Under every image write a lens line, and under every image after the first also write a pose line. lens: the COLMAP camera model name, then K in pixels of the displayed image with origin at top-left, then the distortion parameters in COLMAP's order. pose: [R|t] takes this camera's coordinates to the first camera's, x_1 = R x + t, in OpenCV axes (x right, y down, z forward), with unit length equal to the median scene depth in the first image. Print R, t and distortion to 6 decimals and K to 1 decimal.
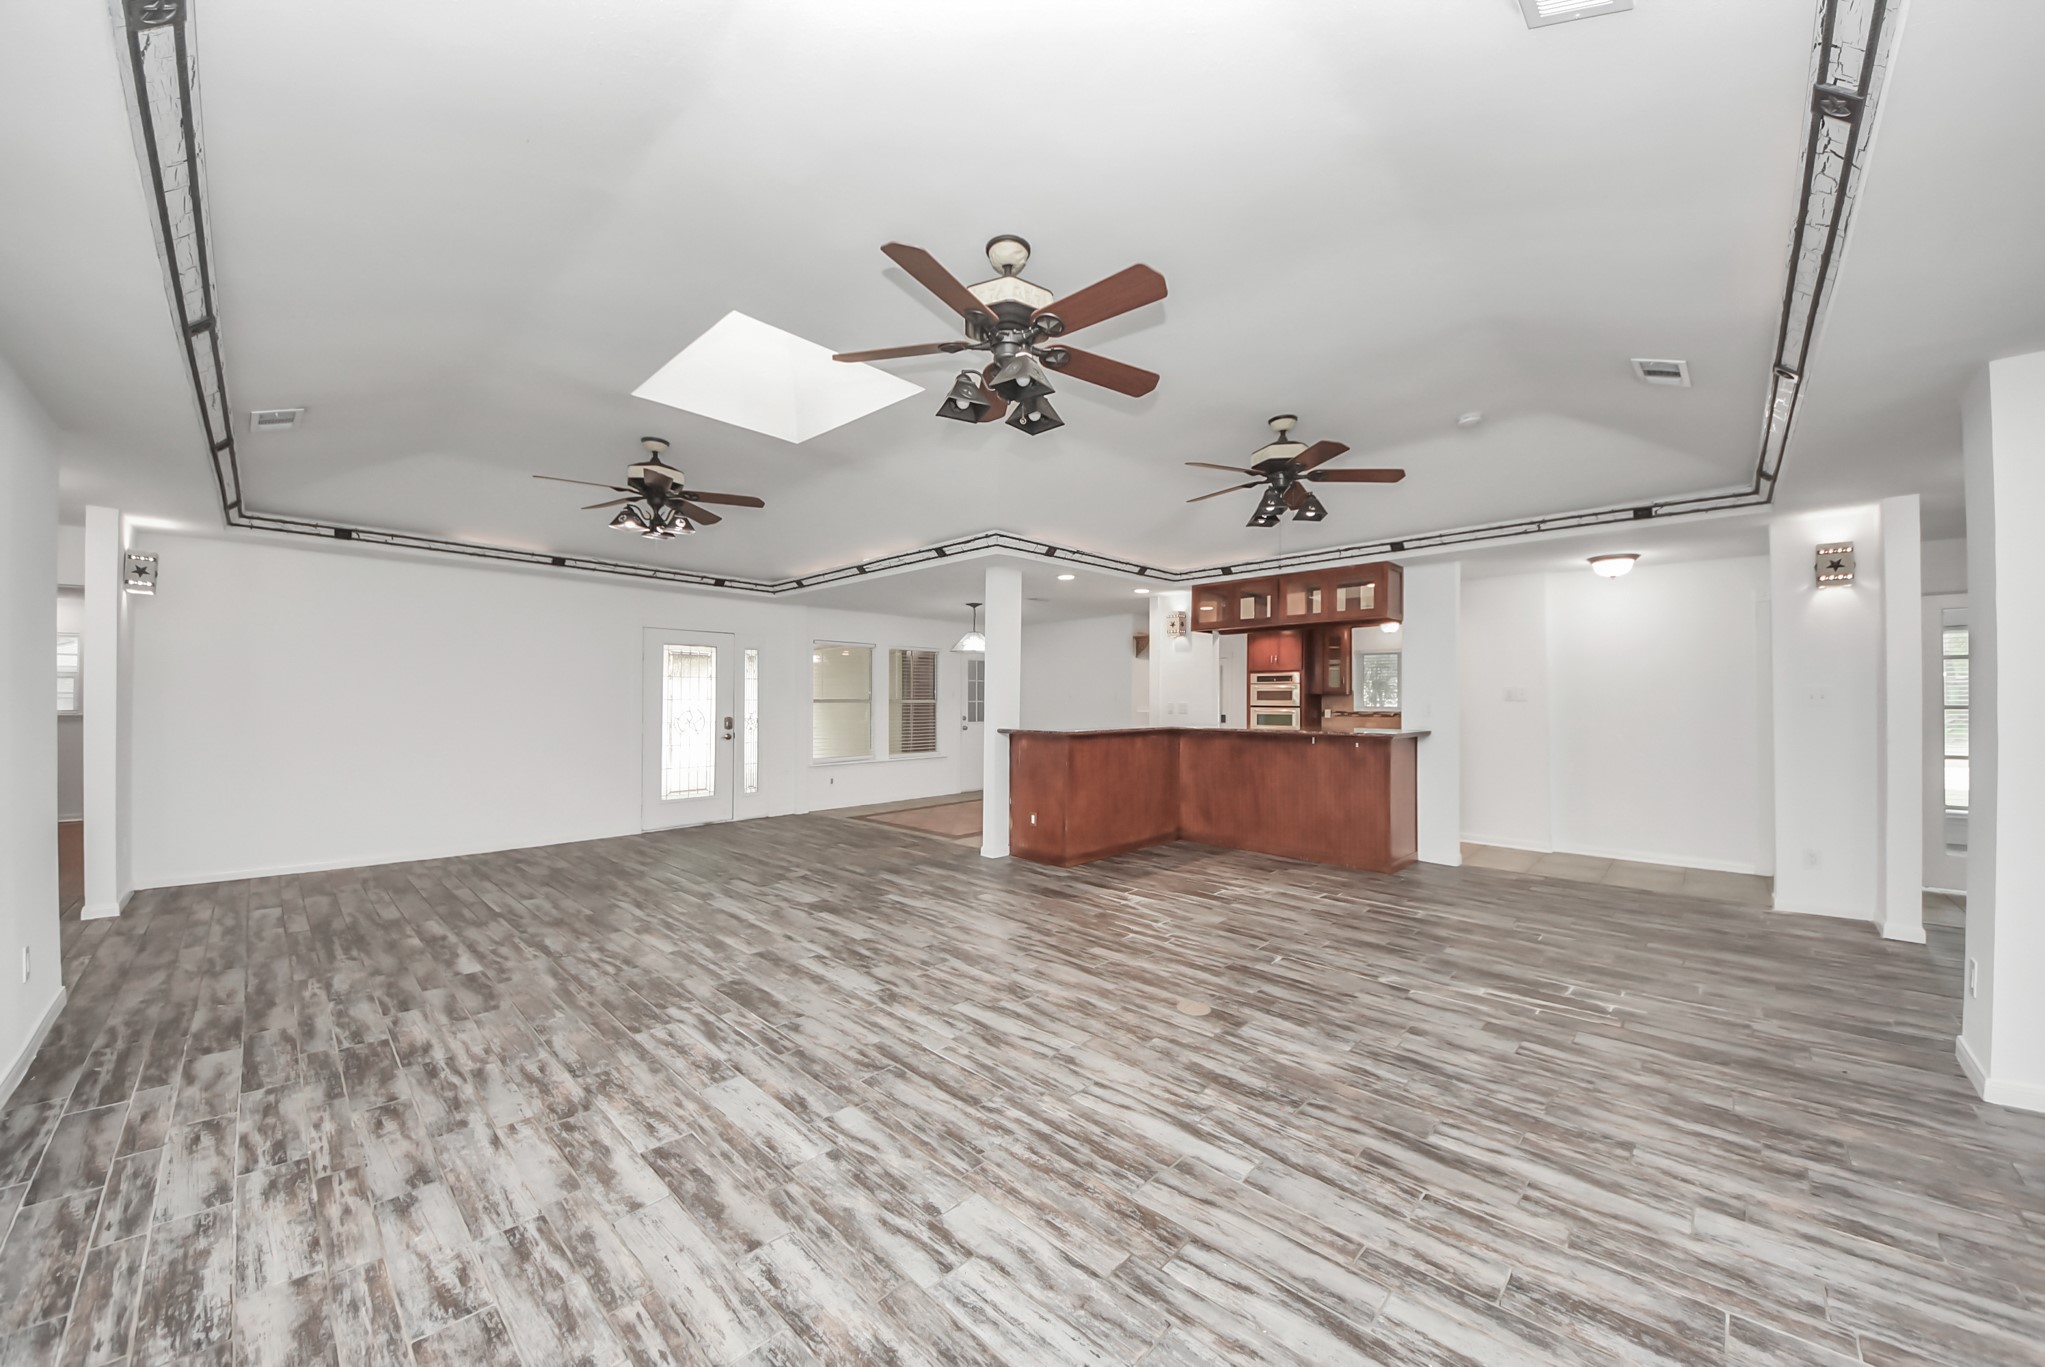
lens RADIAL K [[727.9, 0, 1044.0], [0, 727.9, 696.4], [0, 0, 1]] dist [0.013939, -0.012194]
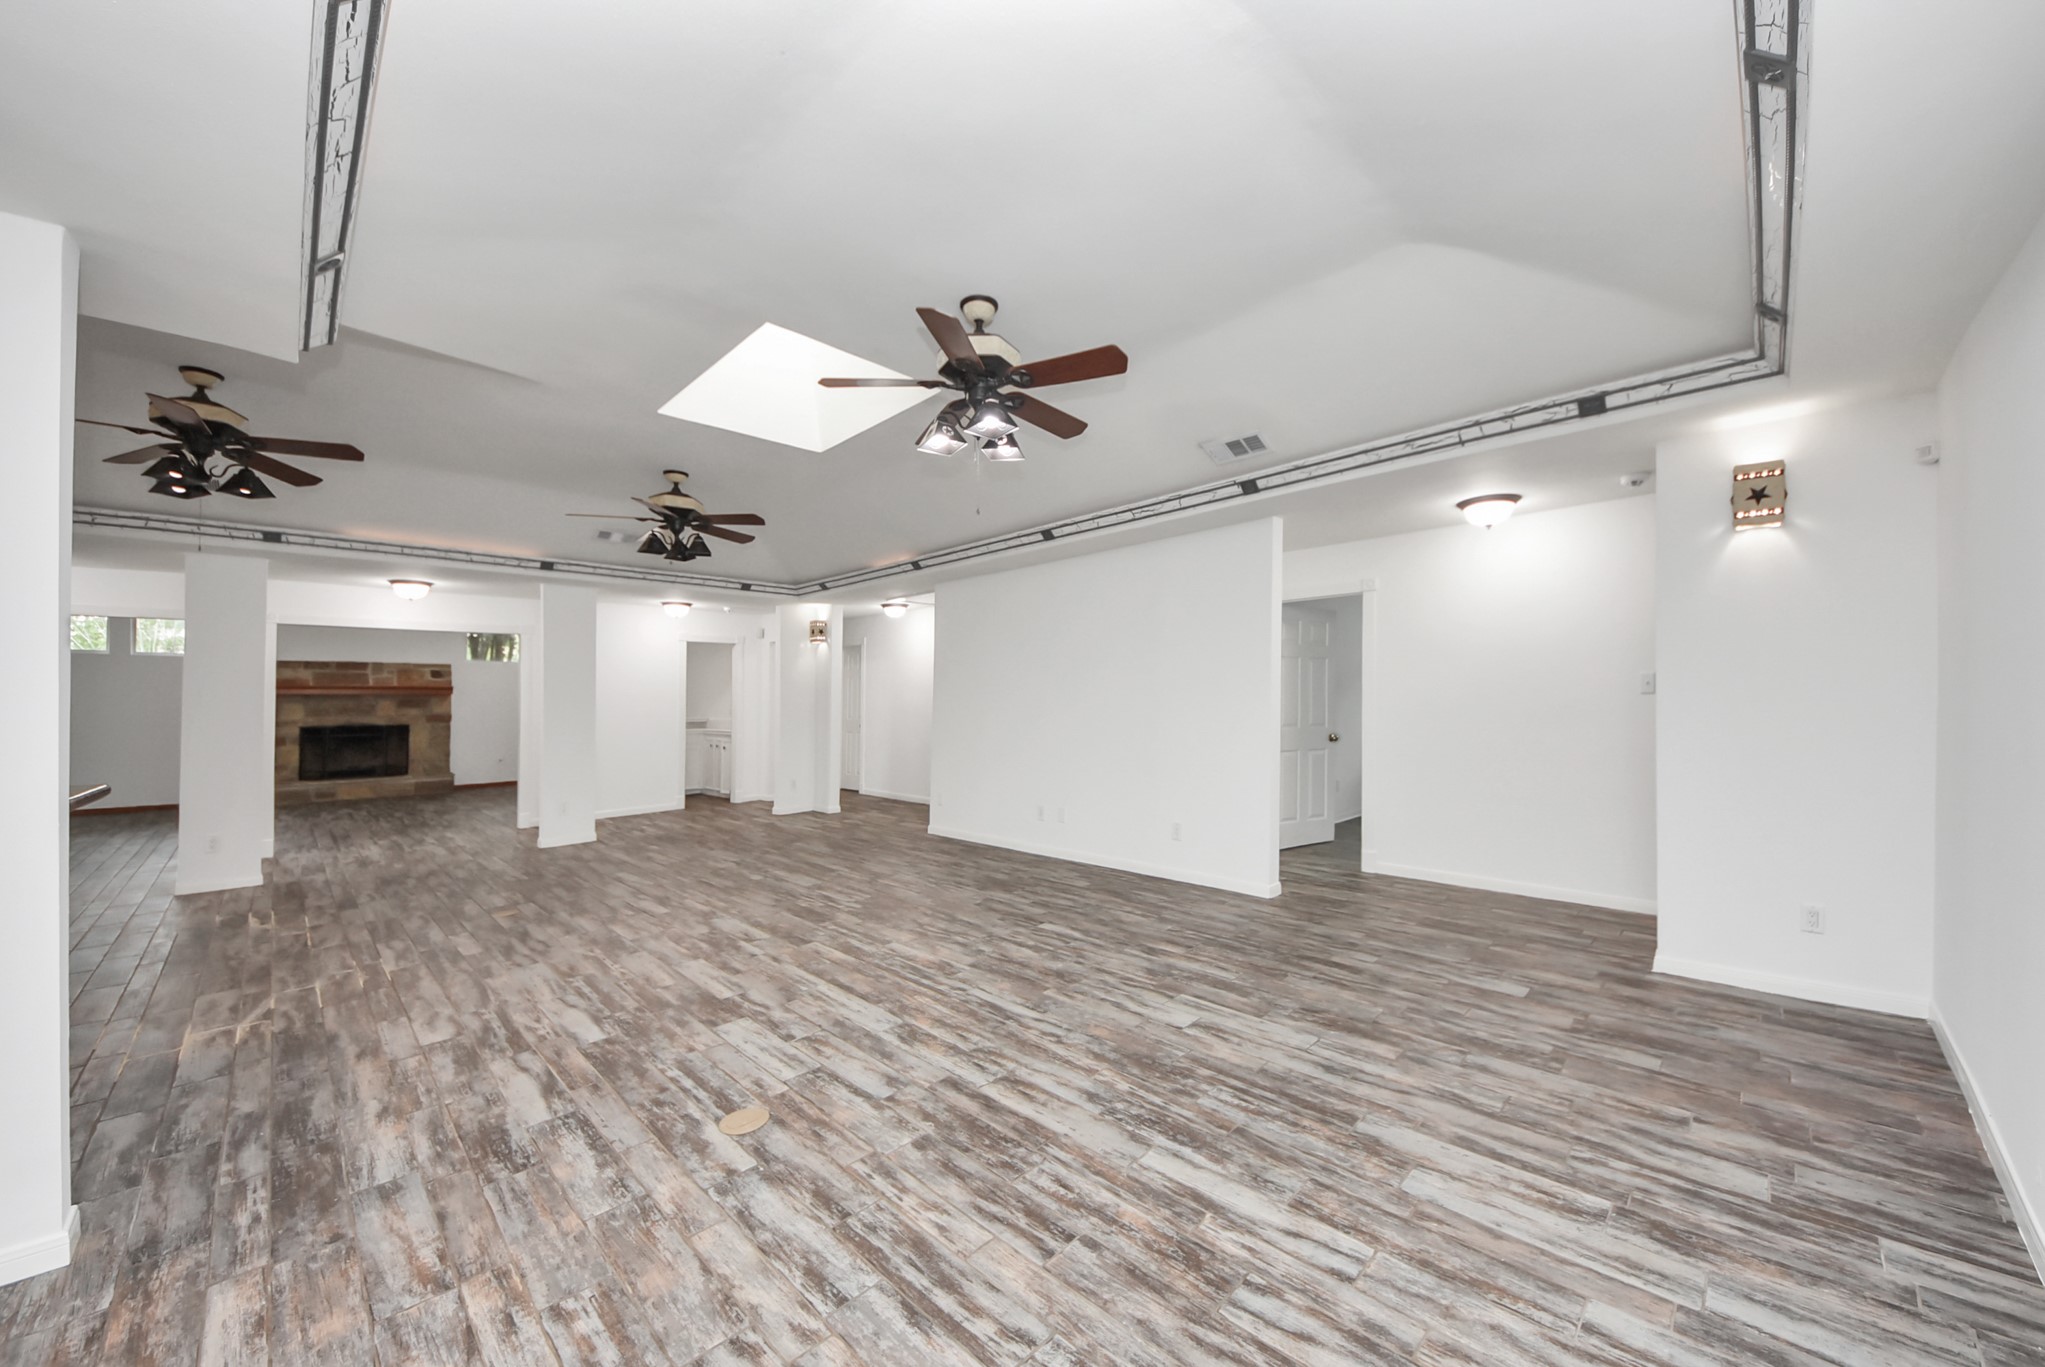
lens RADIAL K [[736.7, 0, 1034.1], [0, 736.7, 693.7], [0, 0, 1]] dist [0.054872, -0.028346]
pose [[-0.999417, 0.015306, 0.030527, -0.800610], [0.014920, 0.999806, -0.012828, 0.015188], [-0.030718, -0.012365, -0.999452, 2.183948]]
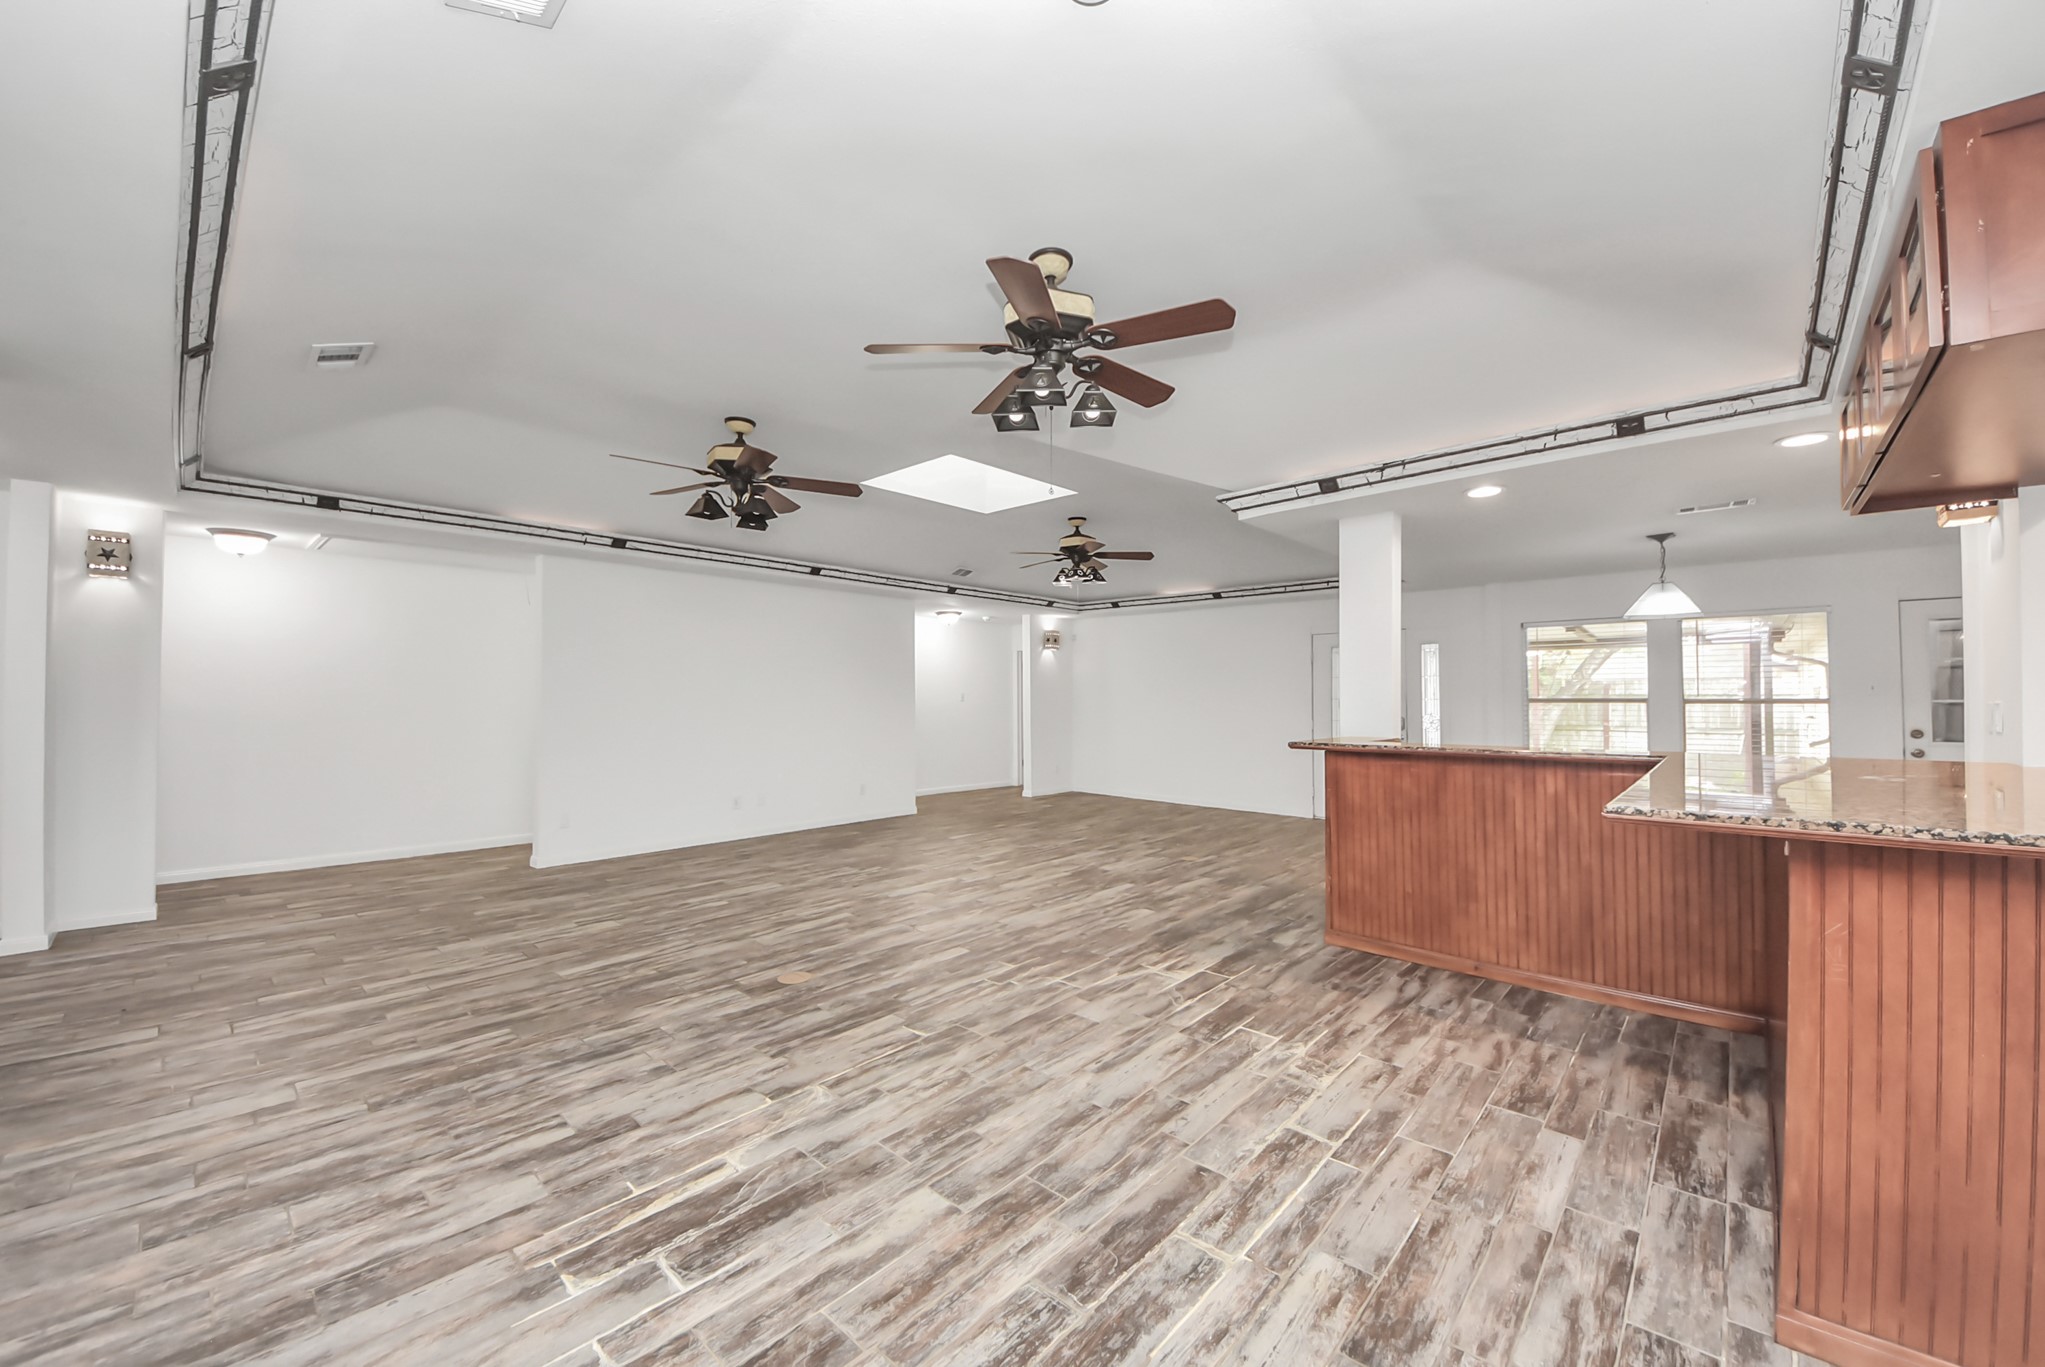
lens RADIAL K [[771.7, 0, 1019.9], [0, 771.7, 695.4], [0, 0, 1]] dist [0.016168, -0.012954]
pose [[0.015866, -0.004311, -0.999865, 1.151177], [0.001520, 0.999990, -0.004287, 0.026314], [0.999873, -0.001452, 0.015872, 1.141666]]
